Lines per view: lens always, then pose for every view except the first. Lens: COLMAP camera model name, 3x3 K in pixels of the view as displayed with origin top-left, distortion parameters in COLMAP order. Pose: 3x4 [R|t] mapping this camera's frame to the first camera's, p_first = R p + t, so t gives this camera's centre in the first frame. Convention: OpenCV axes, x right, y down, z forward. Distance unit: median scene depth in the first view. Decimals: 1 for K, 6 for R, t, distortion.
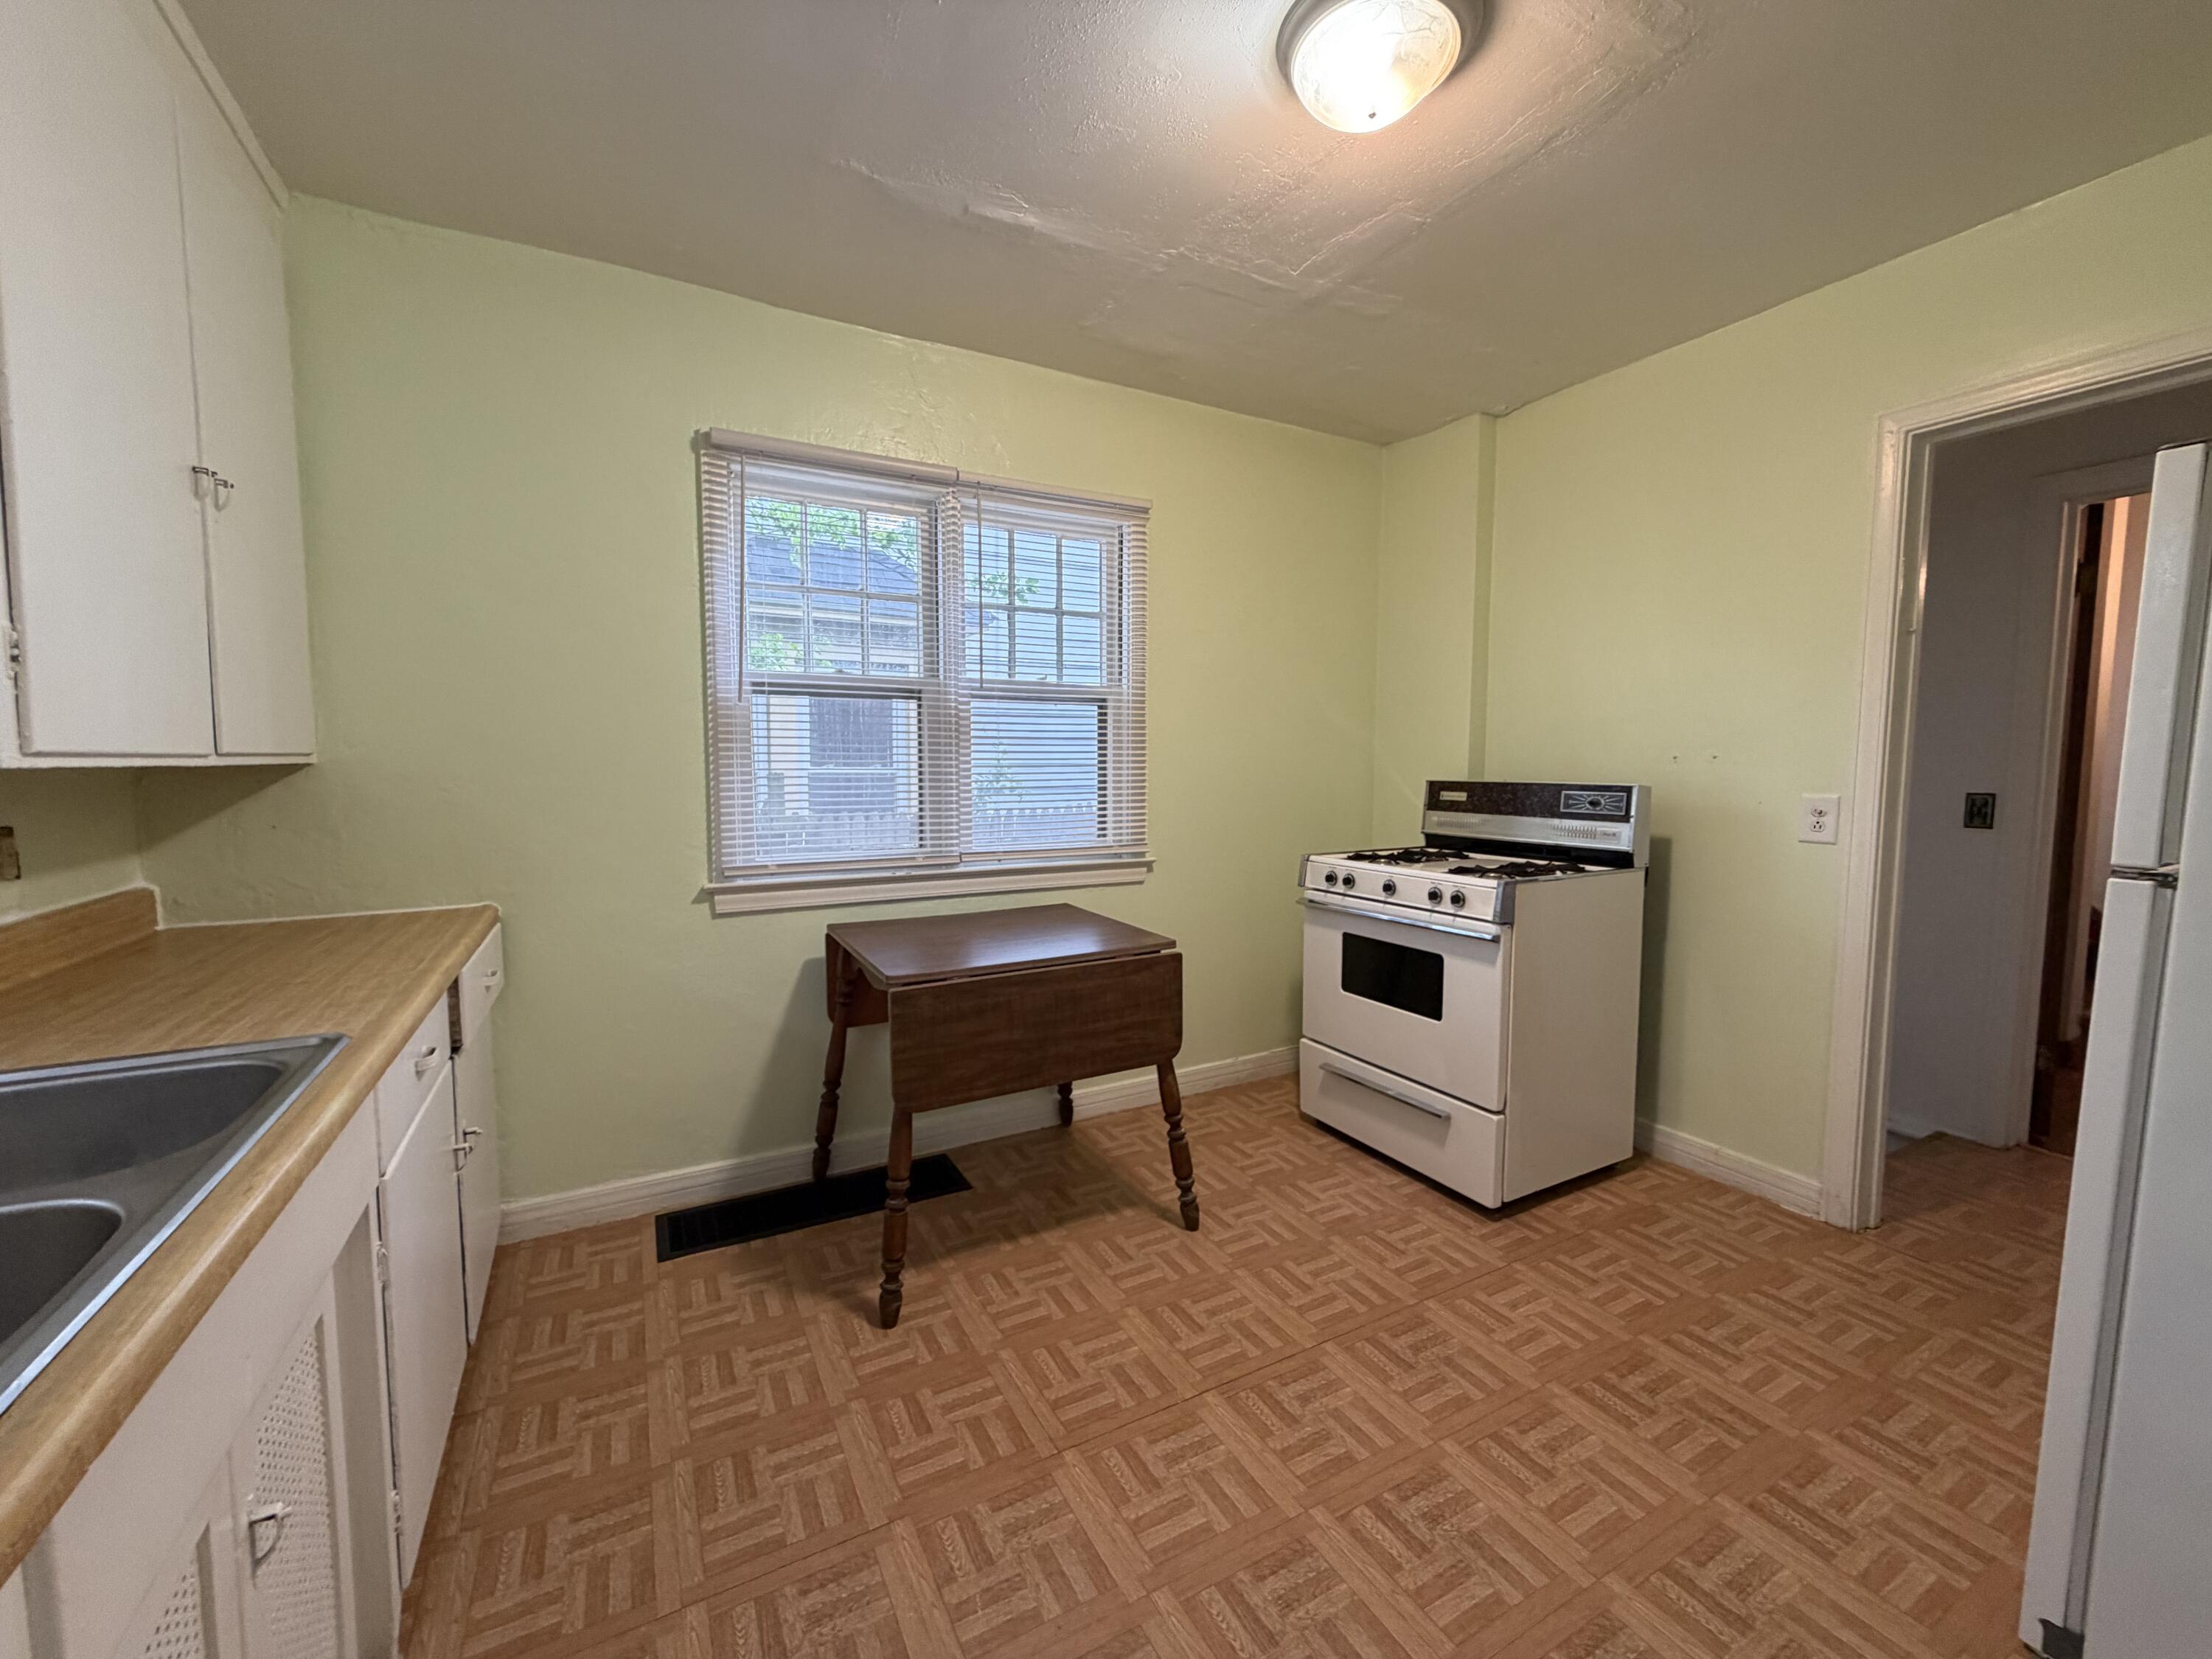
lens RADIAL K [[883.5, 0, 1103.9], [0, 883.5, 832.5], [0, 0, 1]] dist [0.004350, 0.000320]
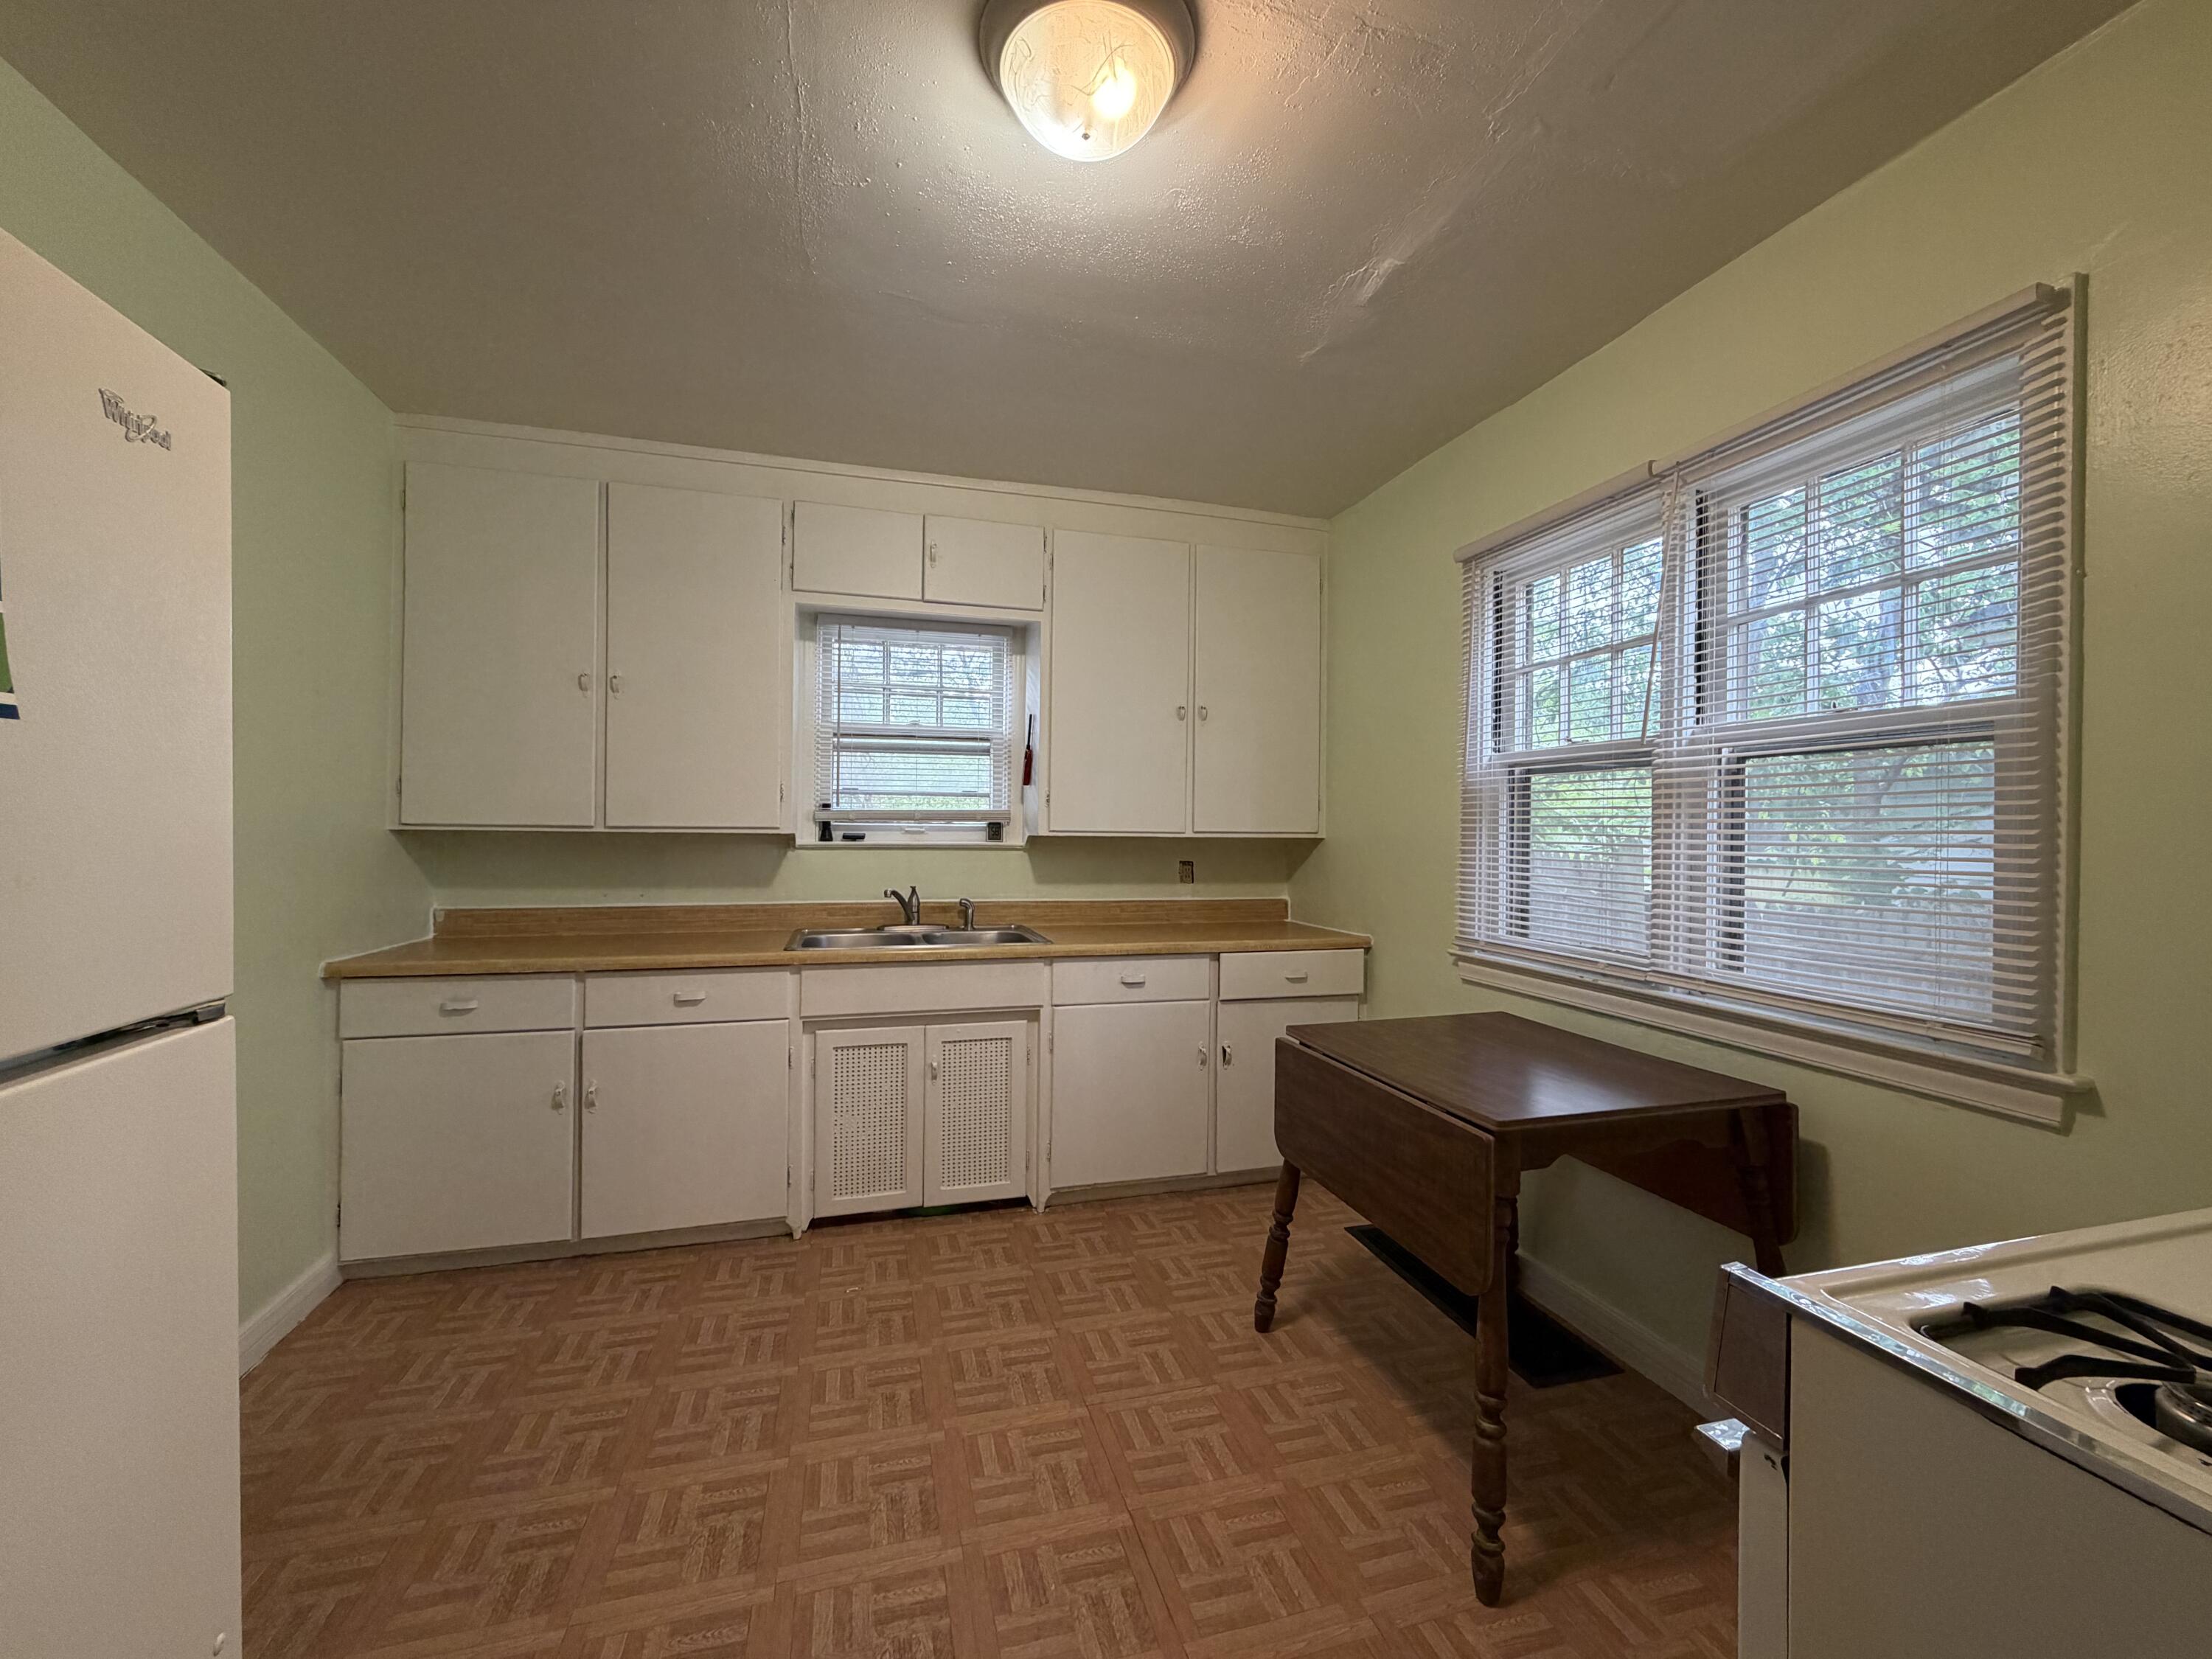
lens RADIAL K [[883.5, 0, 1097.8], [0, 883.5, 831.9], [0, 0, 1]] dist [0.004350, 0.000320]
pose [[-0.229548, 0.000351, -0.973297, 0.958468], [-0.085941, 0.996087, 0.020628, -0.095364], [0.969496, 0.088381, -0.228620, 1.037057]]
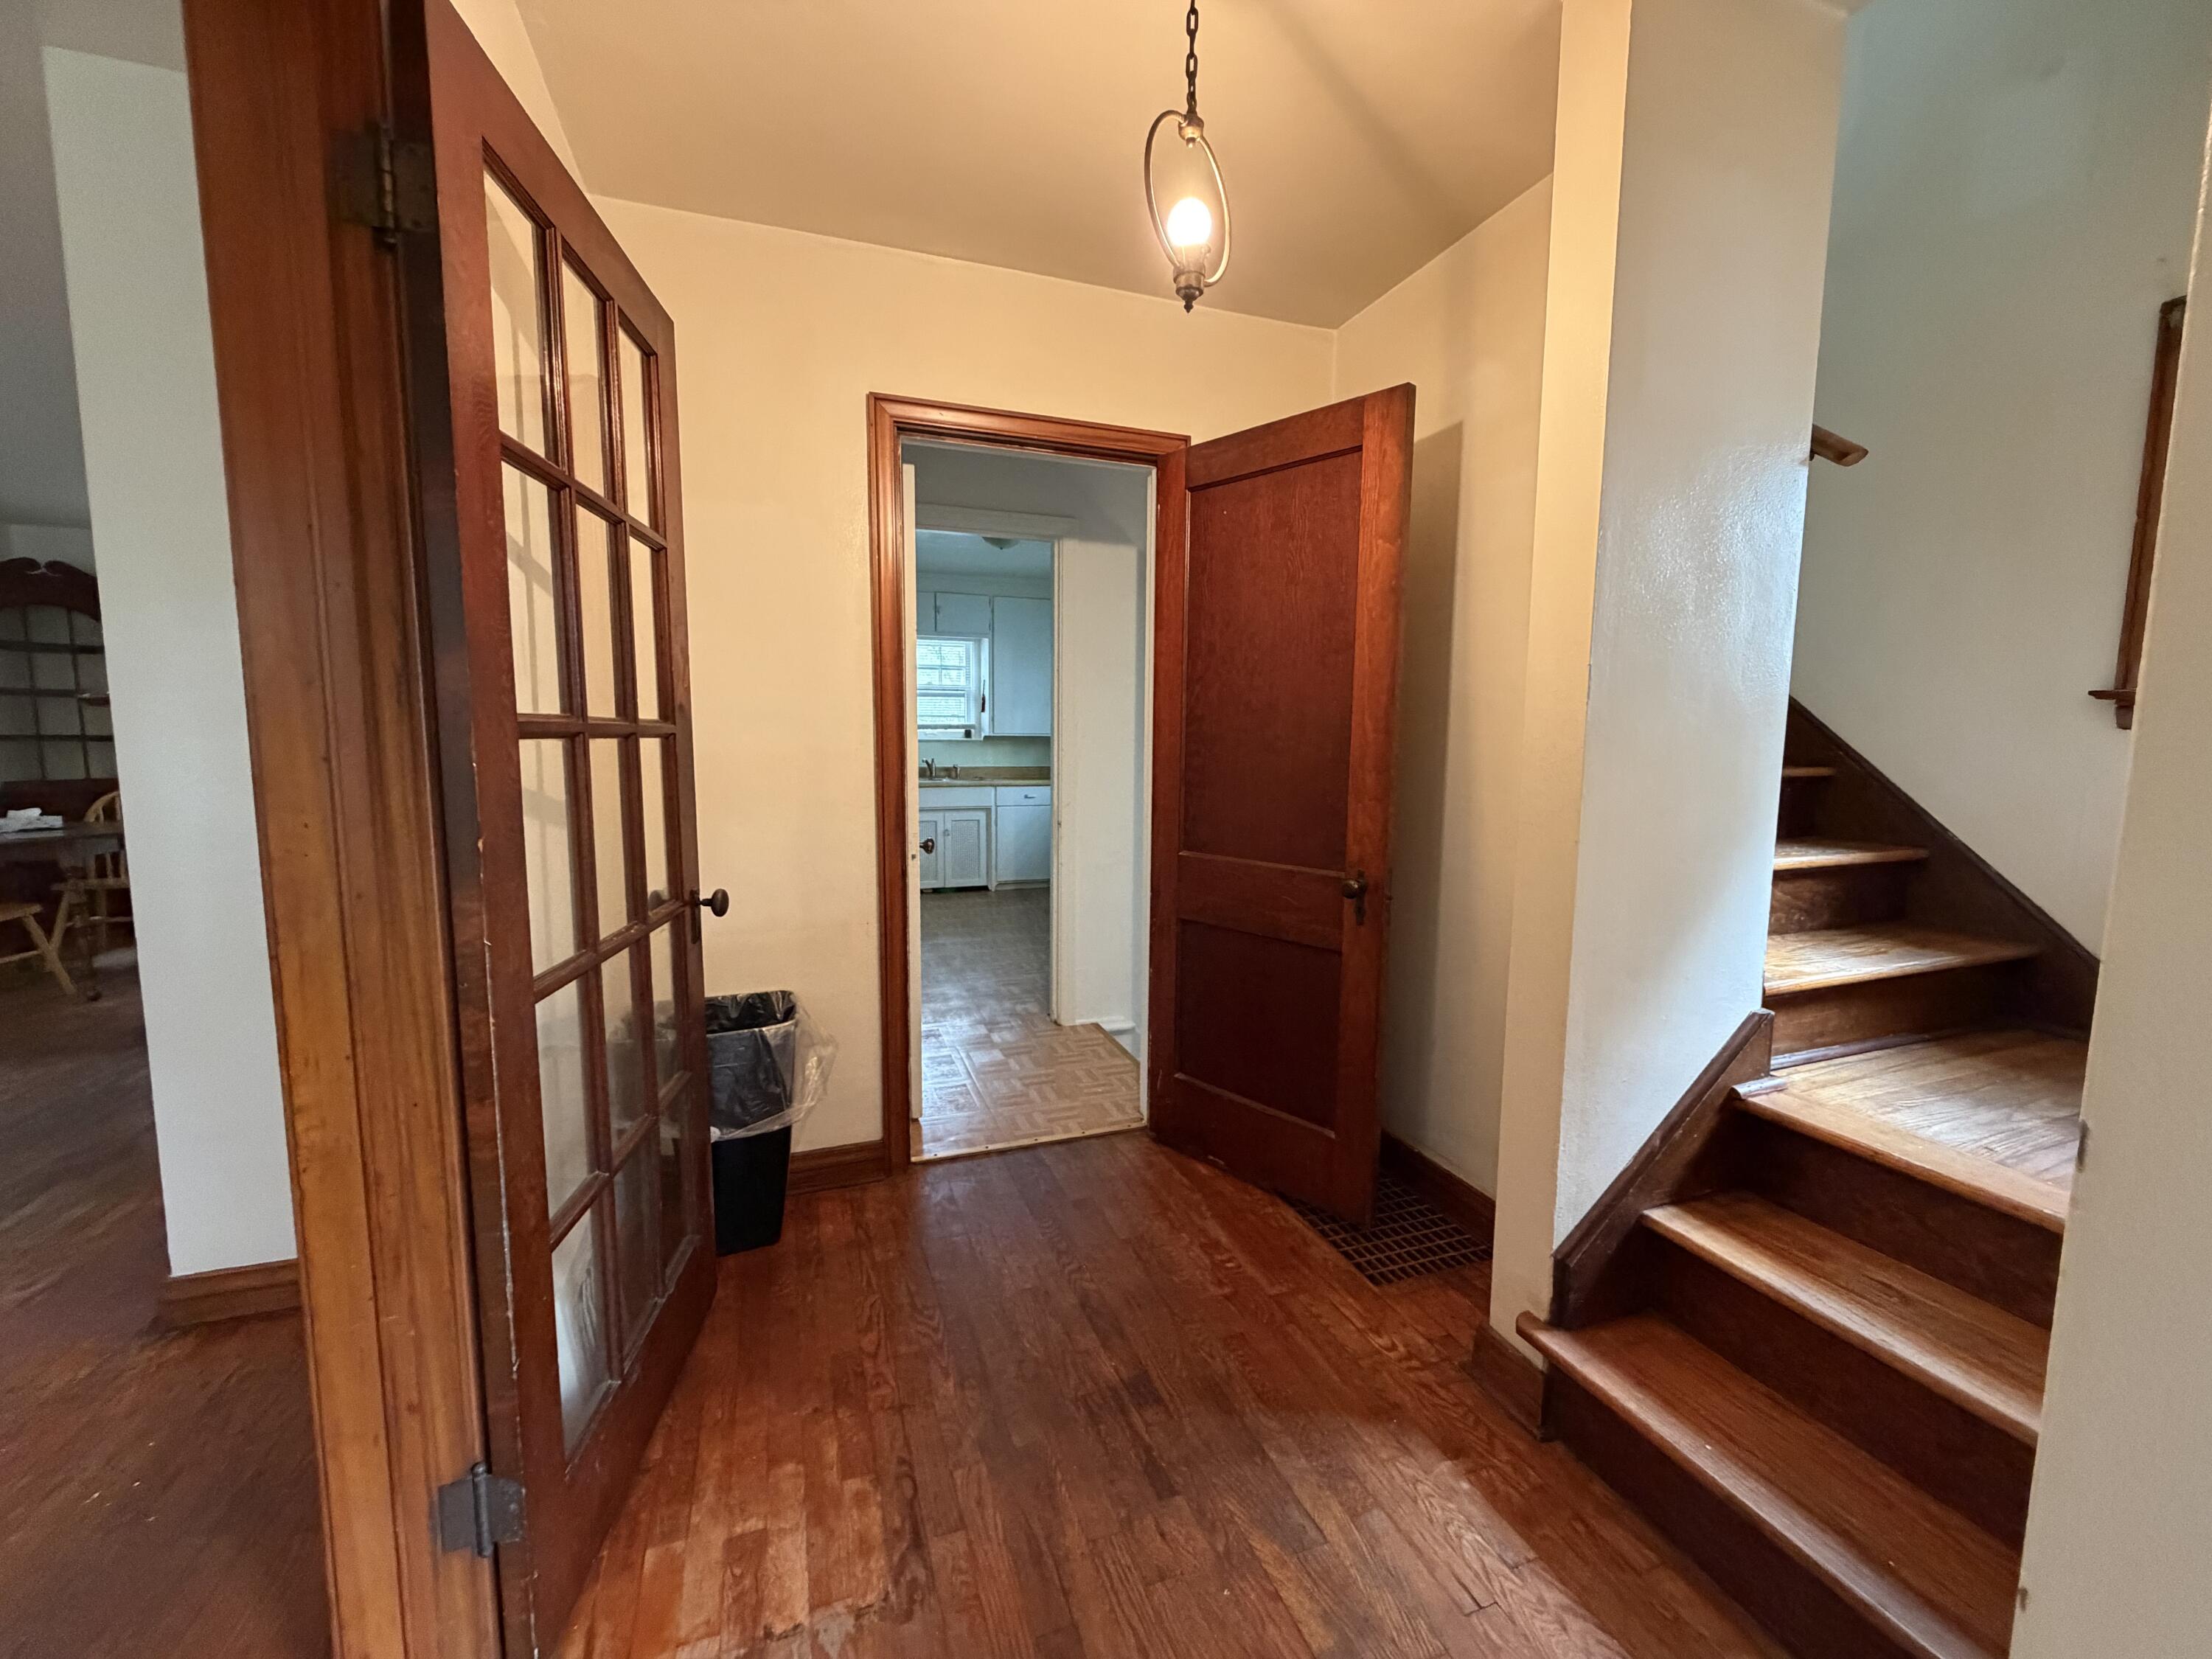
lens RADIAL K [[883.5, 0, 1104.4], [0, 883.5, 832.0], [0, 0, 1]] dist [0.004350, 0.000320]
pose [[-0.145662, 0.107287, -0.983500, 1.281938], [-0.091024, 0.988433, 0.121306, -0.102346], [0.985138, 0.107192, -0.134211, 1.121840]]
